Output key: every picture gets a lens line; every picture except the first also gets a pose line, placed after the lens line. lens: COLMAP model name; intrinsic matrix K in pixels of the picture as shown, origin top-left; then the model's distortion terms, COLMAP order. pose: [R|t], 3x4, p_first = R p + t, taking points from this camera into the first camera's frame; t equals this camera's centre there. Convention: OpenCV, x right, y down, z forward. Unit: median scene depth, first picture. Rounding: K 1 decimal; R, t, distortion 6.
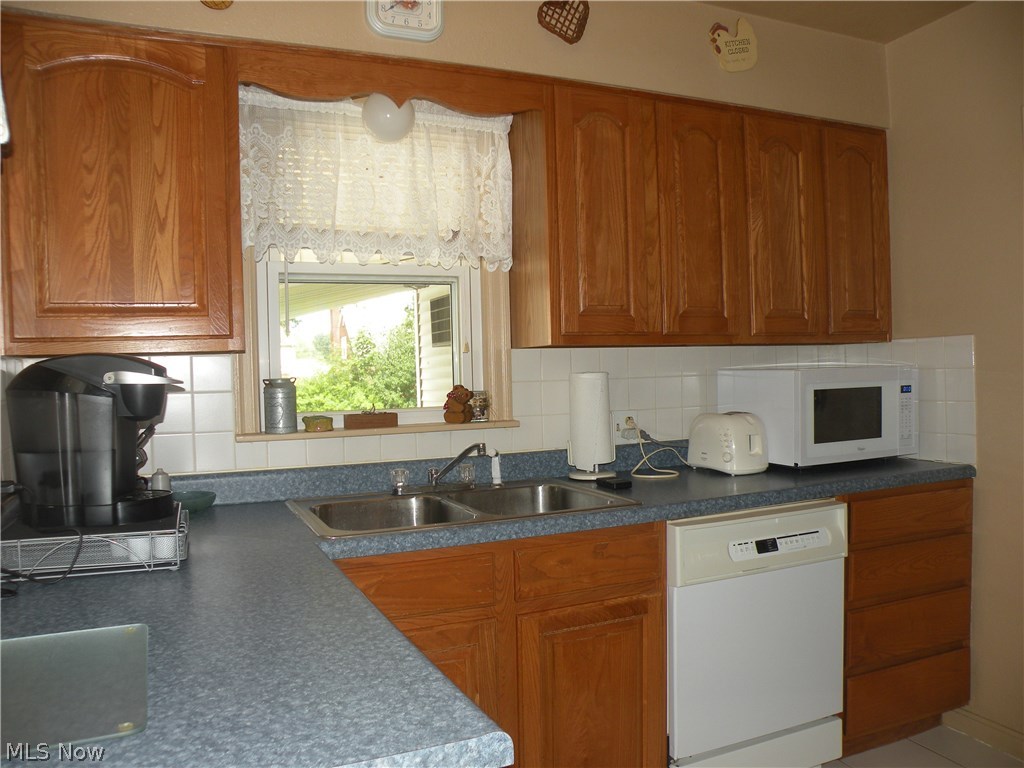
lens RADIAL K [[809.2, 0, 512.0], [0, 809.2, 384.0], [0, 0, 1]] dist [-0.166287, 0.146687]
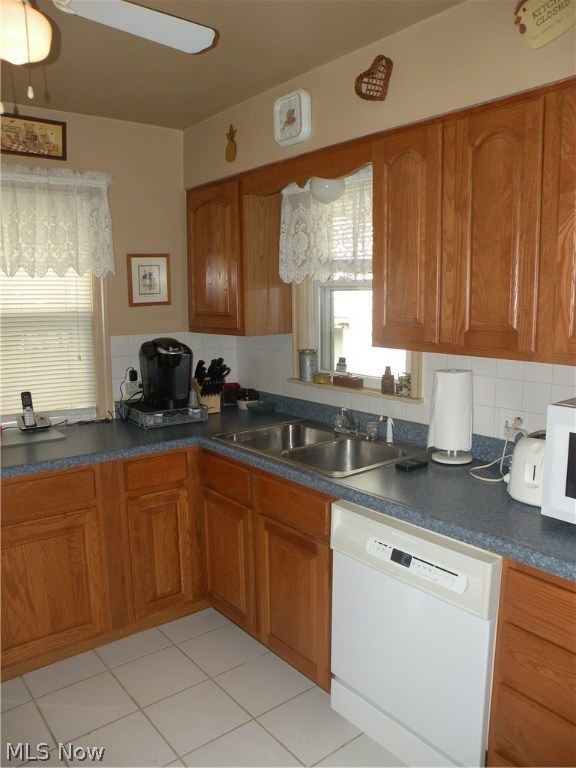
lens RADIAL K [[606.9, 0, 288.0], [0, 606.9, 384.0], [0, 0, 1]] dist [-0.166287, 0.146687]
pose [[0.248969, 0.163772, -0.954564, 0.903511], [-0.014455, 0.986118, 0.165415, -0.141080], [0.968404, -0.027385, 0.247880, 0.586840]]
